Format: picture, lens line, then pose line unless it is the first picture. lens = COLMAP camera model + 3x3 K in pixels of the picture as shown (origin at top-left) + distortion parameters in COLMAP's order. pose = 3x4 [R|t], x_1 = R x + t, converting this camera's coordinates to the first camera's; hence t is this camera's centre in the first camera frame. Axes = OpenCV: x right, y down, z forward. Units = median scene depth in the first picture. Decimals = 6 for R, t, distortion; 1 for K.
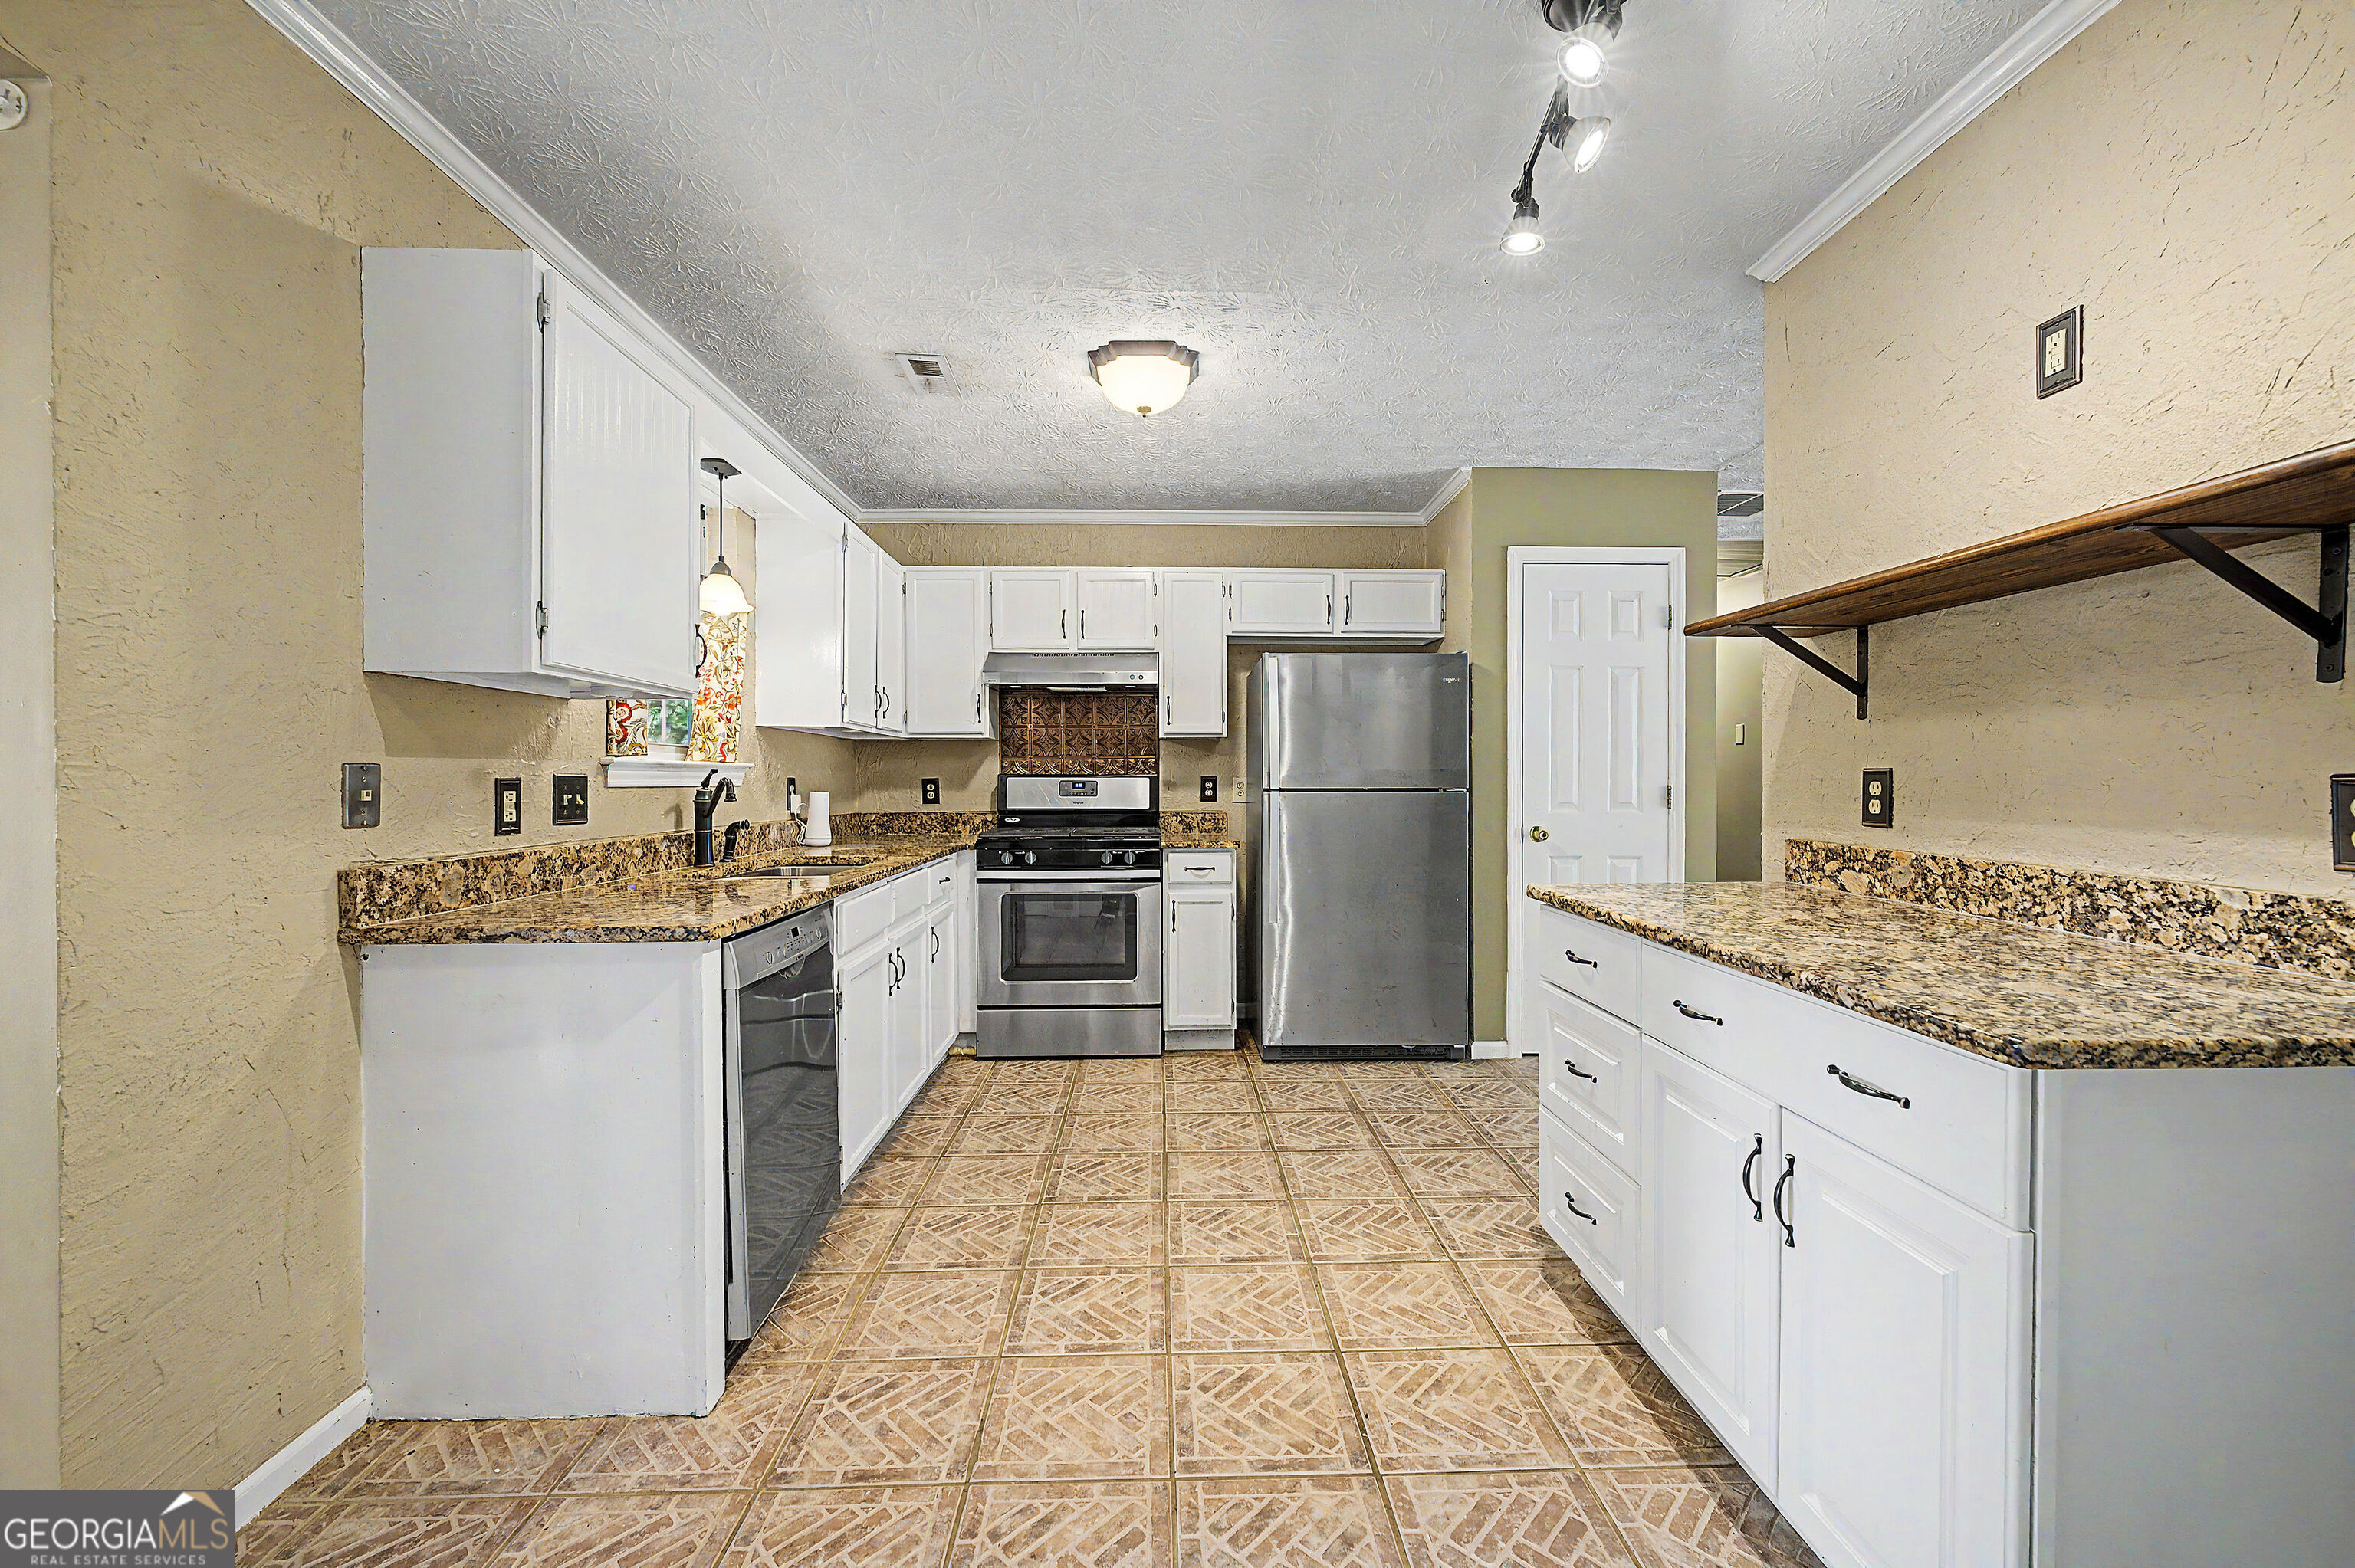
lens RADIAL K [[947.0, 0, 1188.5], [0, 947.0, 789.5], [0, 0, 1]] dist [-0.001153, -0.000597]
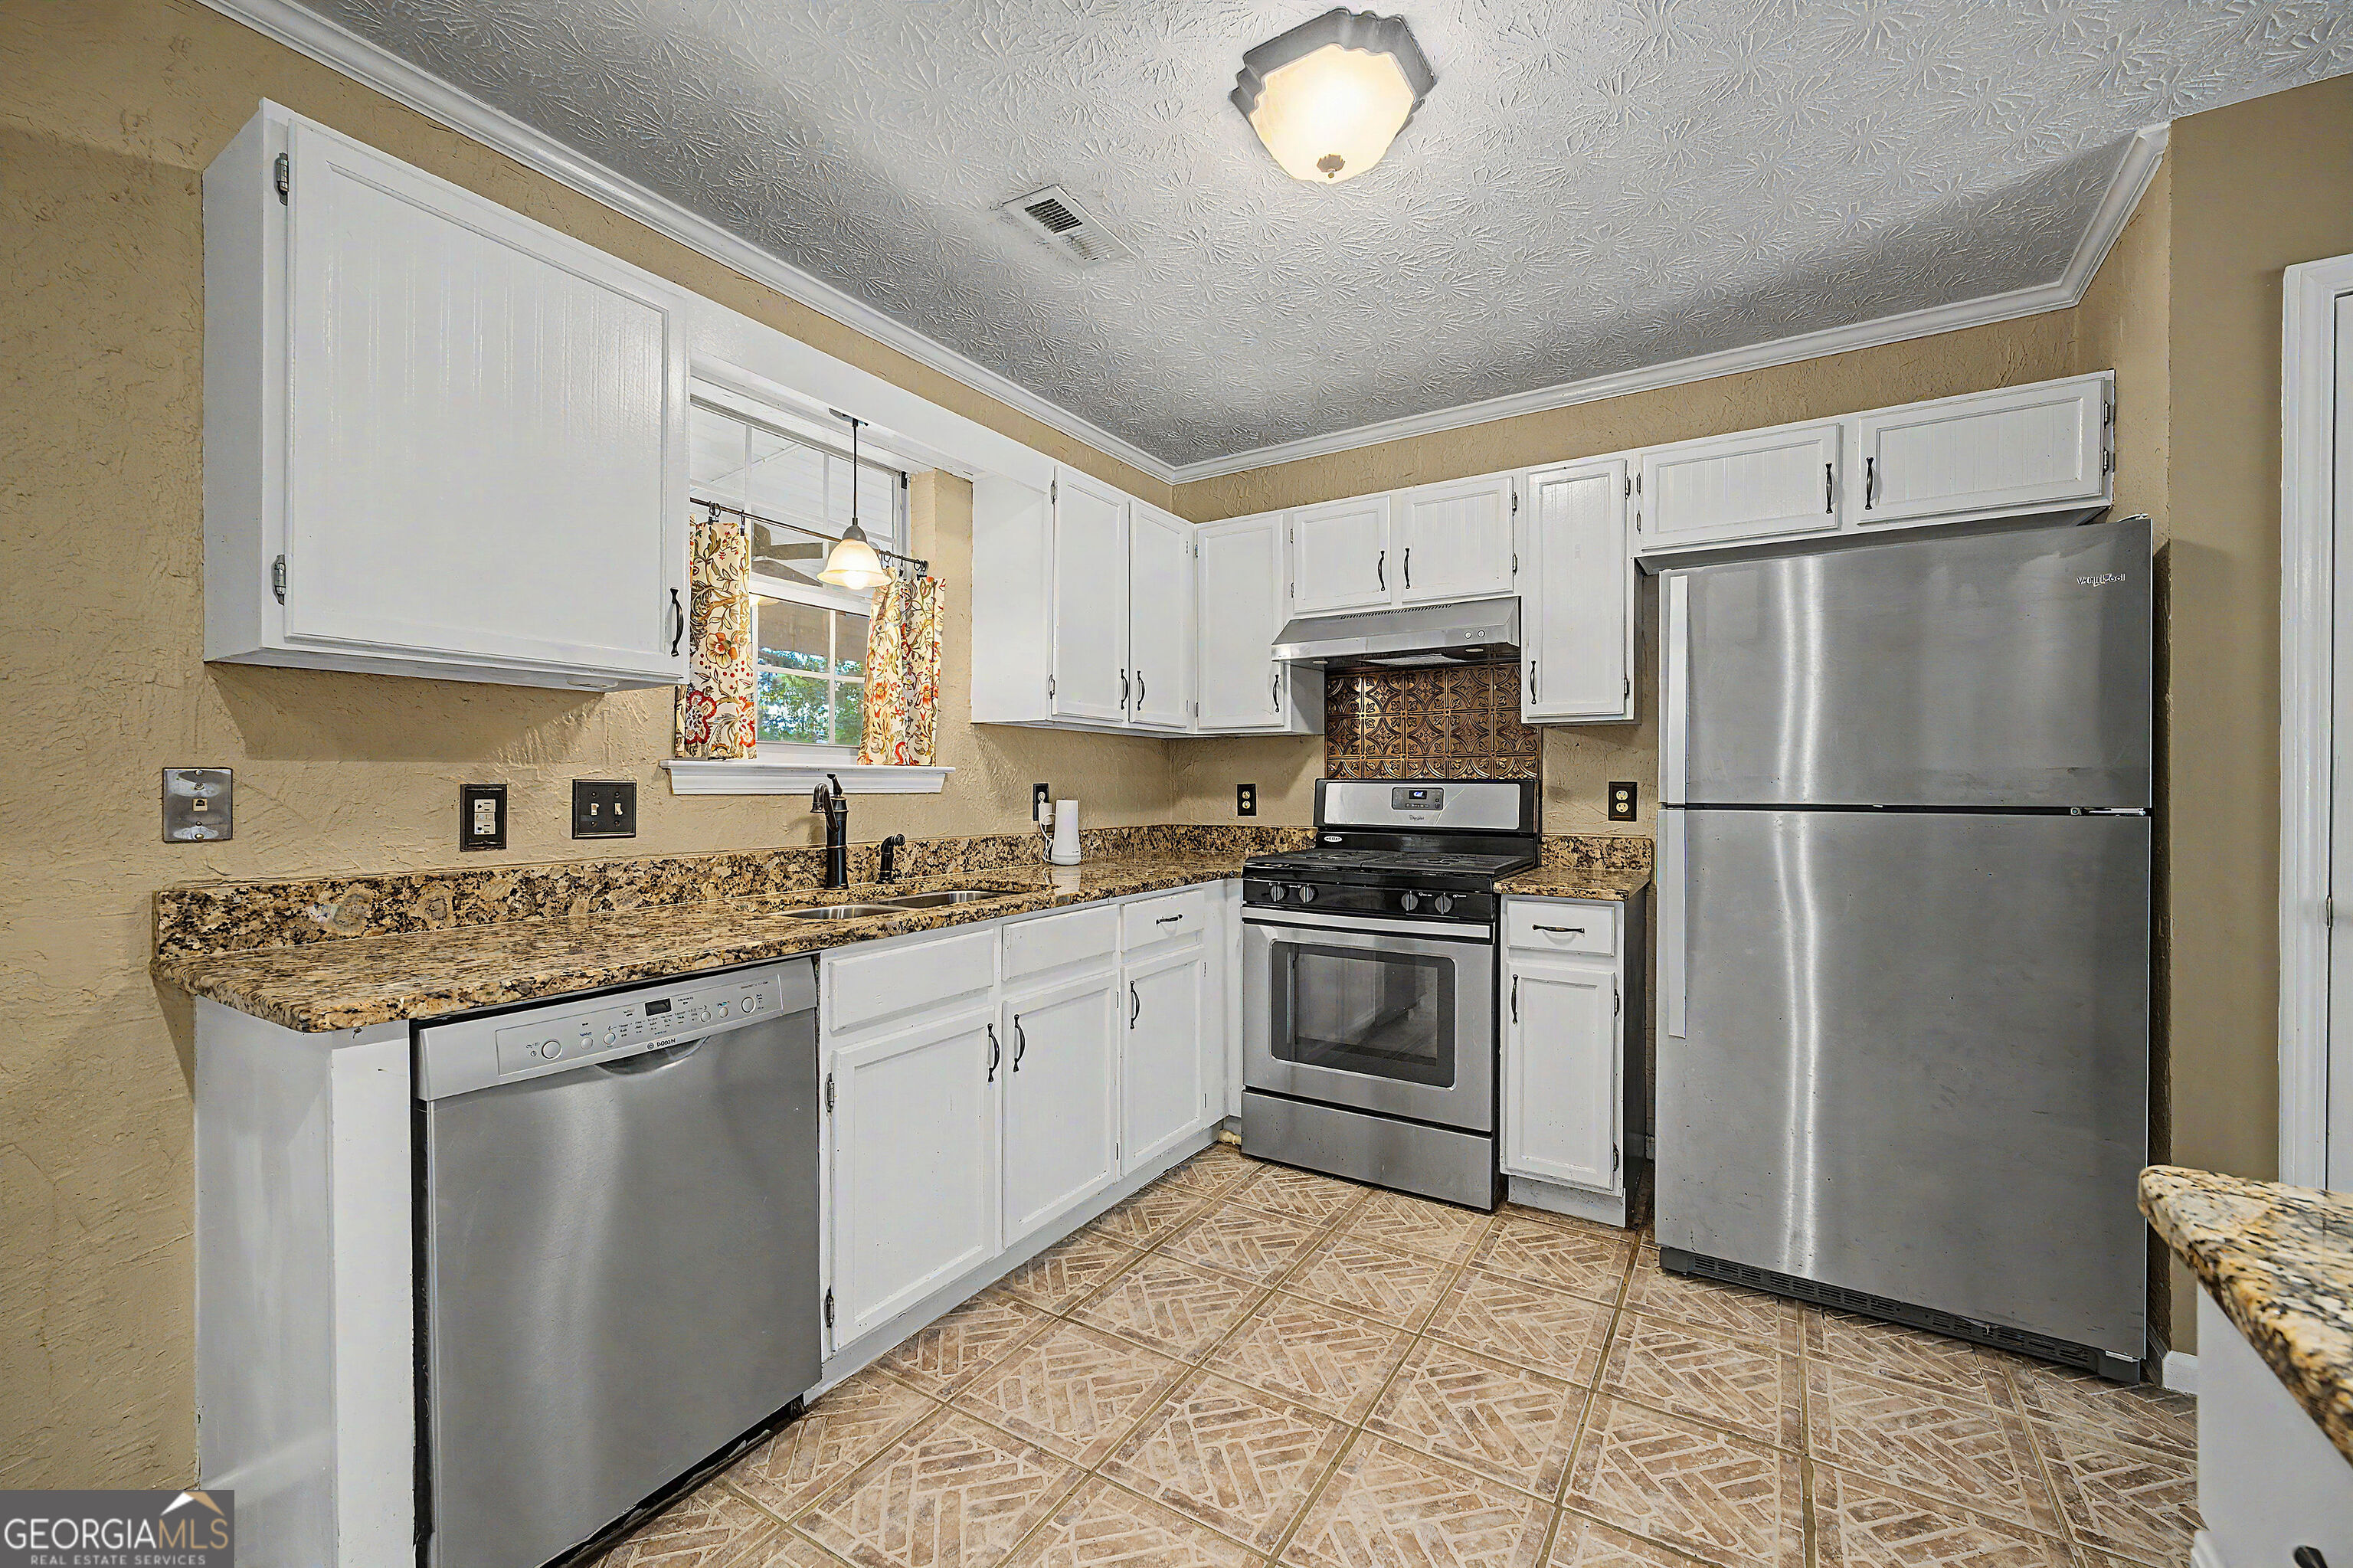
lens RADIAL K [[946.4, 0, 1180.5], [0, 946.4, 790.6], [0, 0, 1]] dist [-0.001153, -0.000597]
pose [[0.829727, 0.005326, -0.558144, 0.272165], [-0.007614, 0.999969, -0.001777, -0.009031], [0.558118, 0.005724, 0.829742, 0.598733]]
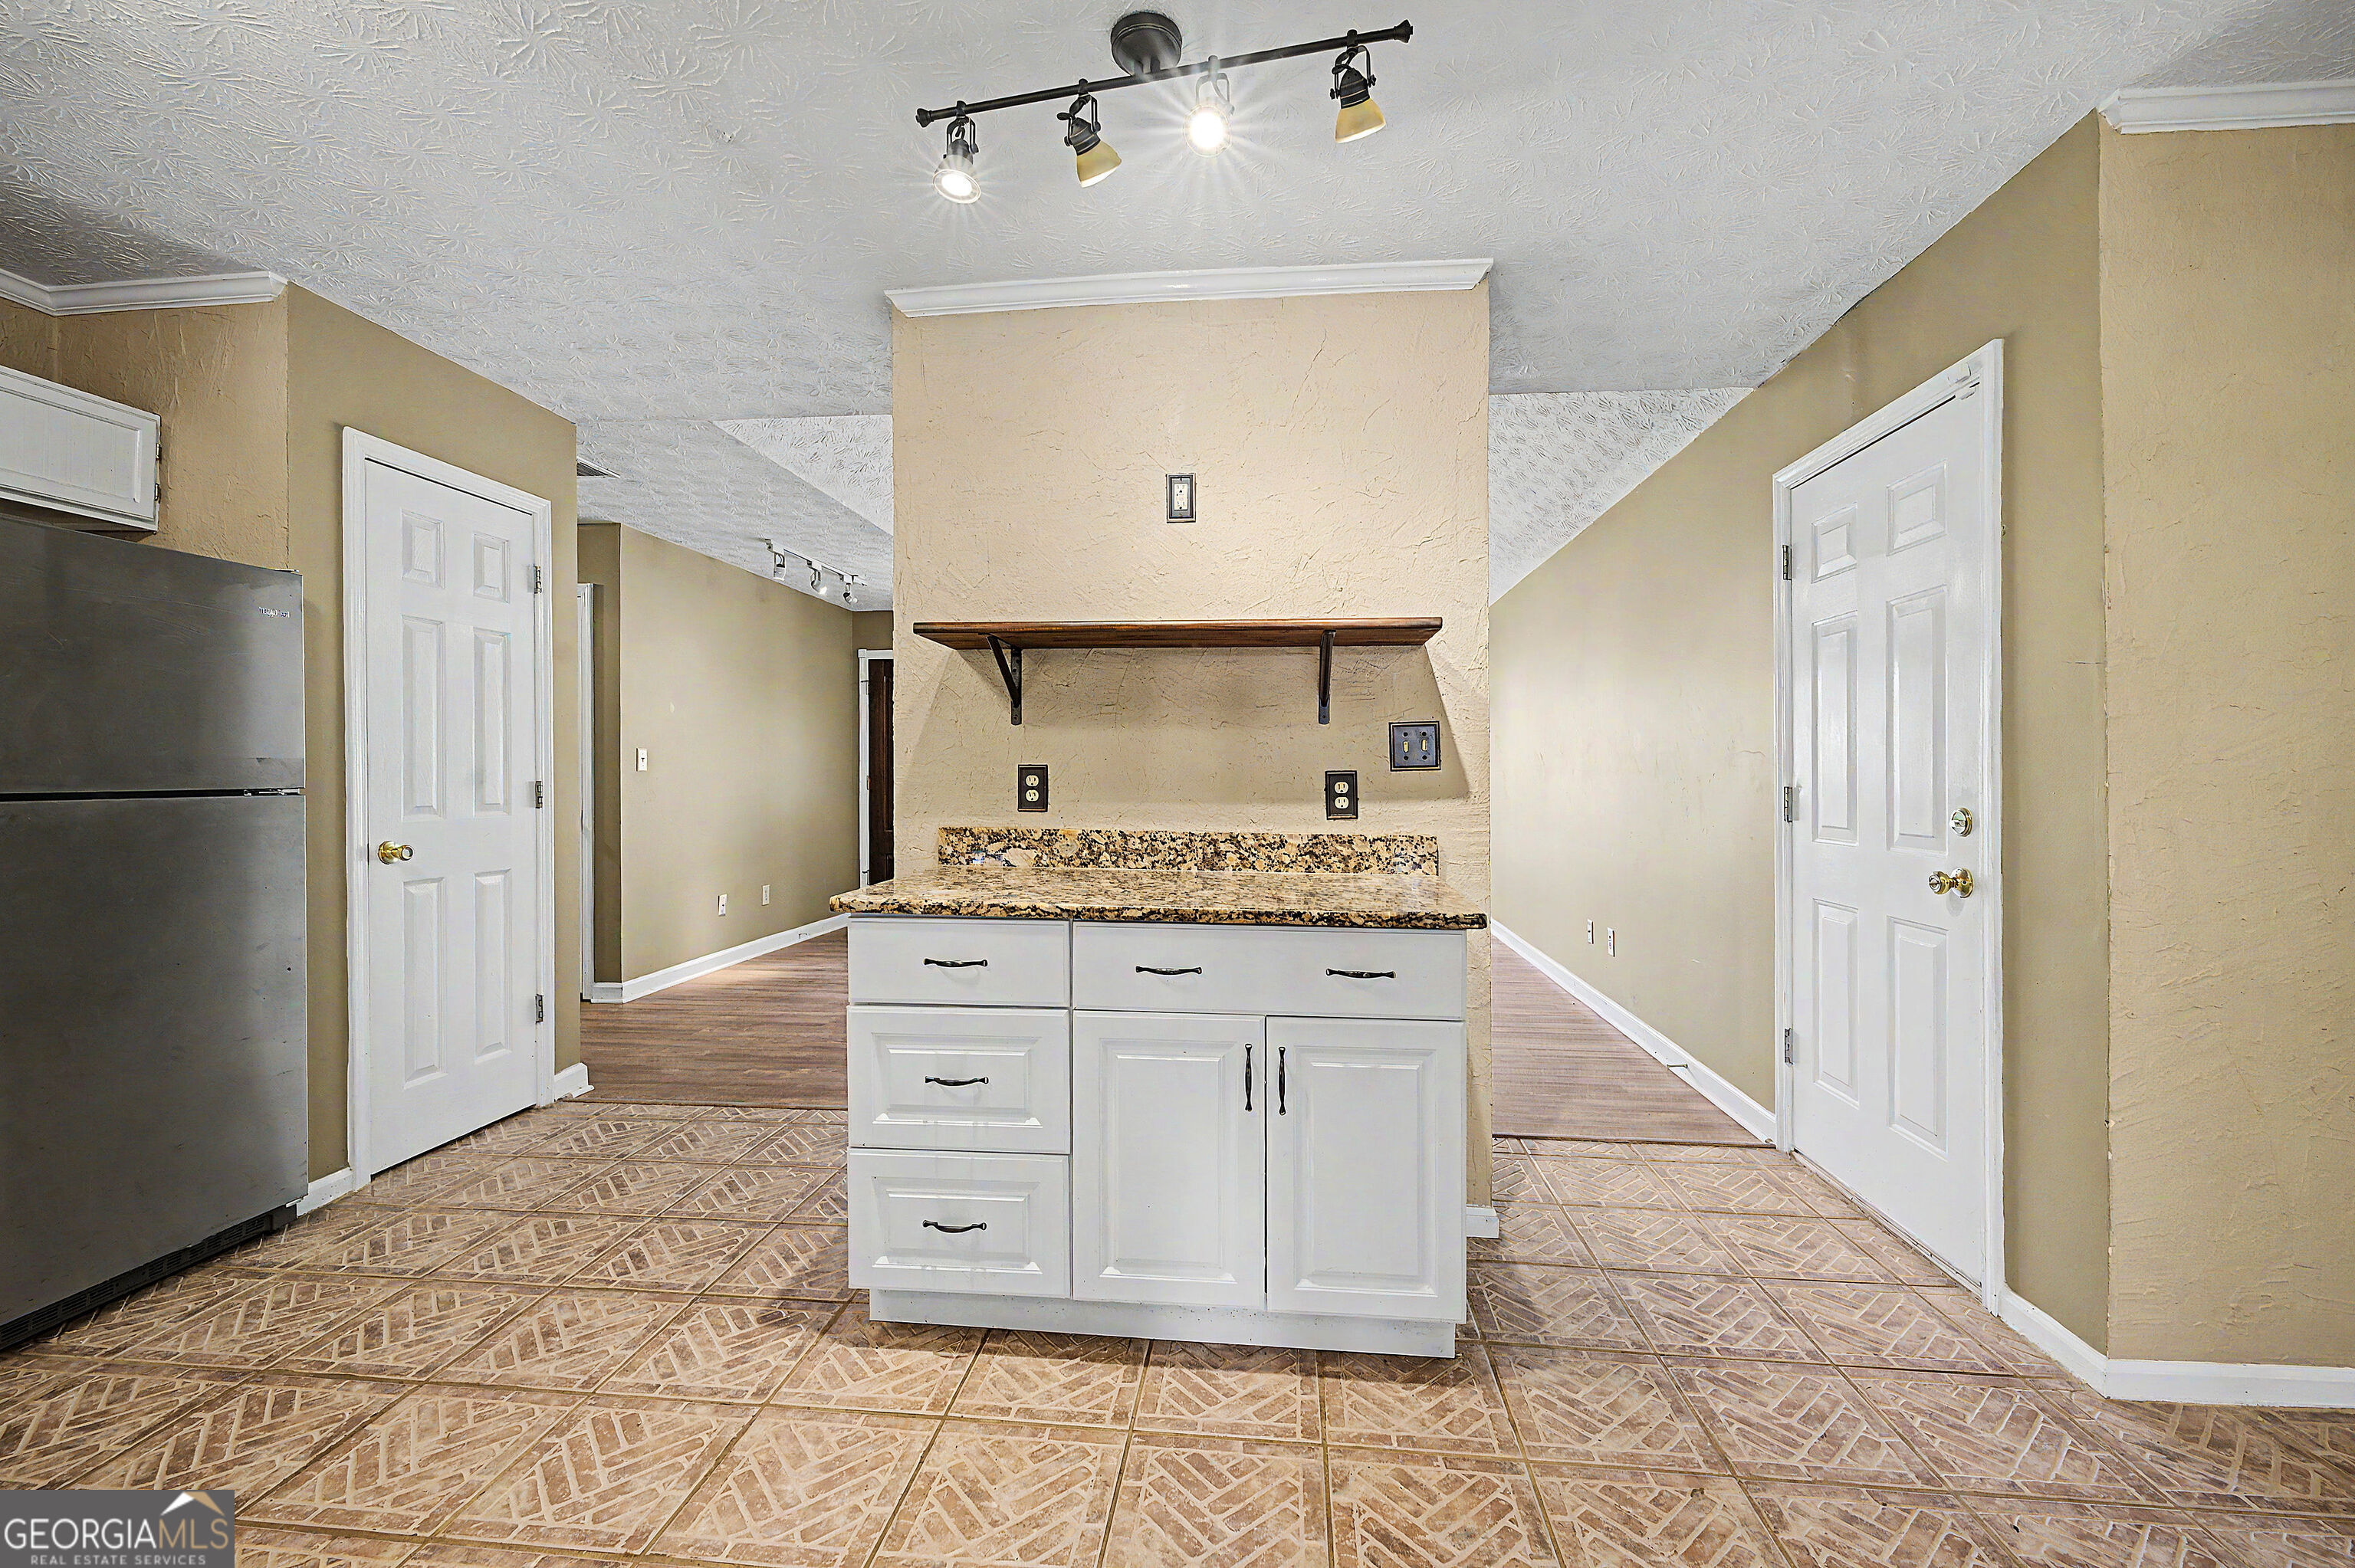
lens RADIAL K [[947.0, 0, 1202.7], [0, 947.0, 777.3], [0, 0, 1]] dist [-0.001153, -0.000597]
pose [[0.124469, -0.007079, 0.992198, -0.440387], [0.011670, 0.999916, 0.005670, -0.009405], [-0.992155, 0.010873, 0.124541, 0.559405]]
